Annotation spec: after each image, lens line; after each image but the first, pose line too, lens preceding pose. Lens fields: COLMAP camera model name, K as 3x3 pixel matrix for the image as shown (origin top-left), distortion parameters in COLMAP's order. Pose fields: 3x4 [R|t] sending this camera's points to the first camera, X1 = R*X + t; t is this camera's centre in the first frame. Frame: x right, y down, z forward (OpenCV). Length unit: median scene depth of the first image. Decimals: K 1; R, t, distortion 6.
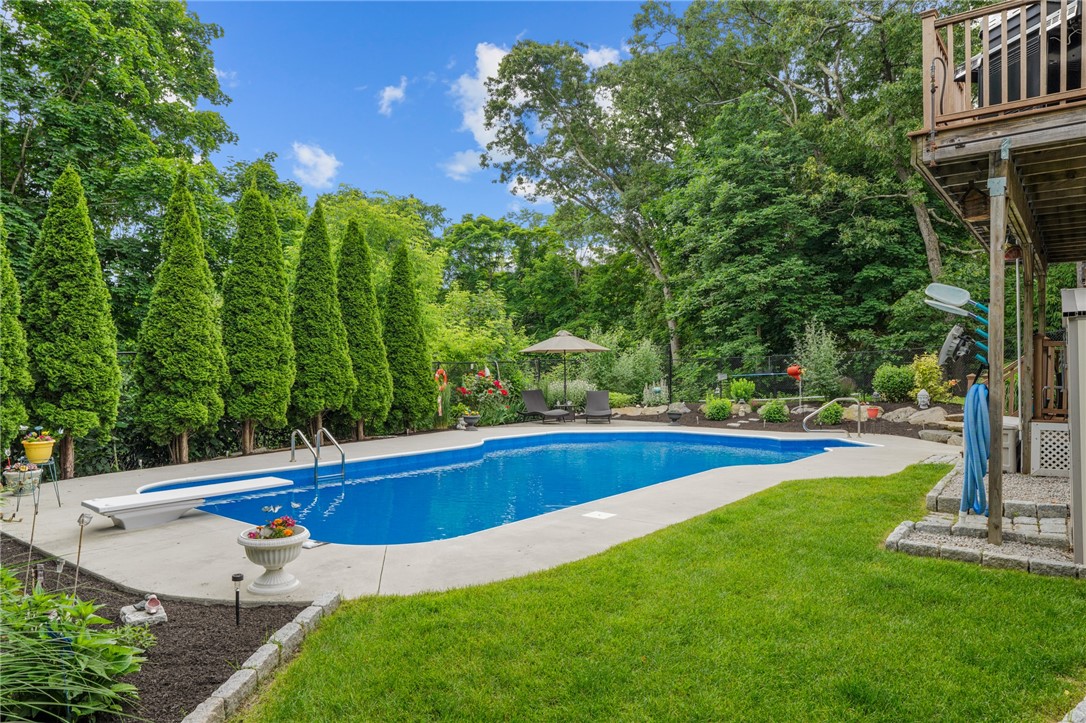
lens RADIAL K [[749.3, 0, 560.6], [0, 749.3, 404.5], [0, 0, 1]] dist [-0.001848, 0.001784]
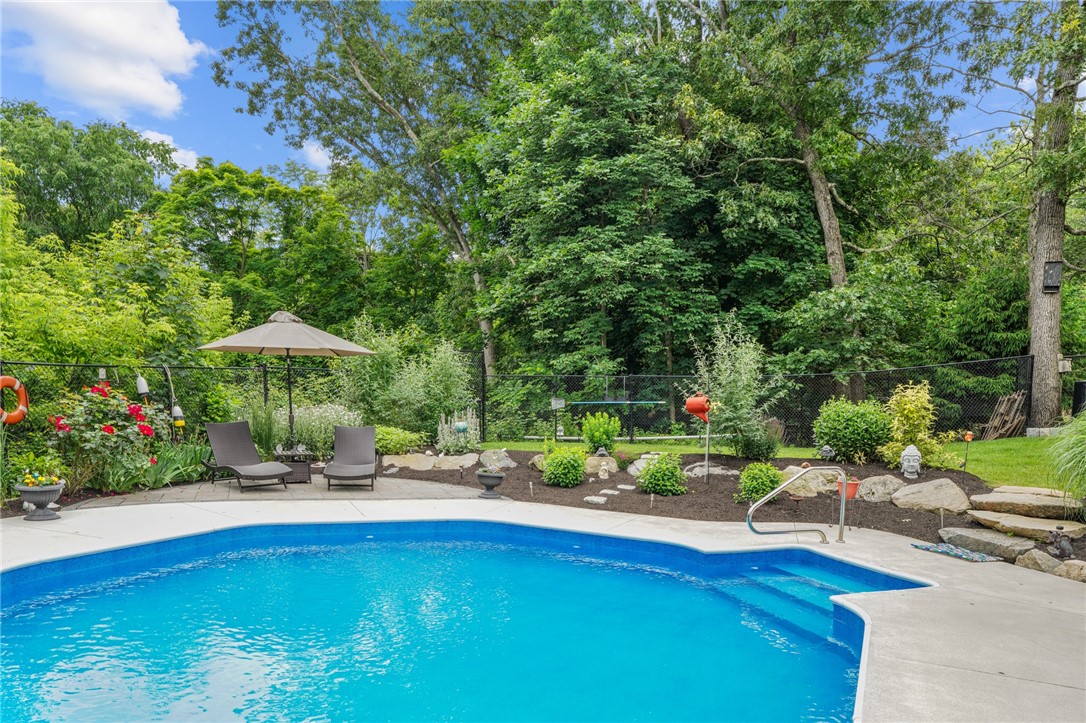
lens RADIAL K [[780.6, 0, 578.4], [0, 780.6, 555.1], [0, 0, 1]] dist [-0.016238, 0.005096]
pose [[0.964696, -0.019293, 0.262658, 0.039709], [-0.024889, 0.986171, 0.163850, -0.016625], [-0.262187, -0.164603, 0.950875, 0.270818]]
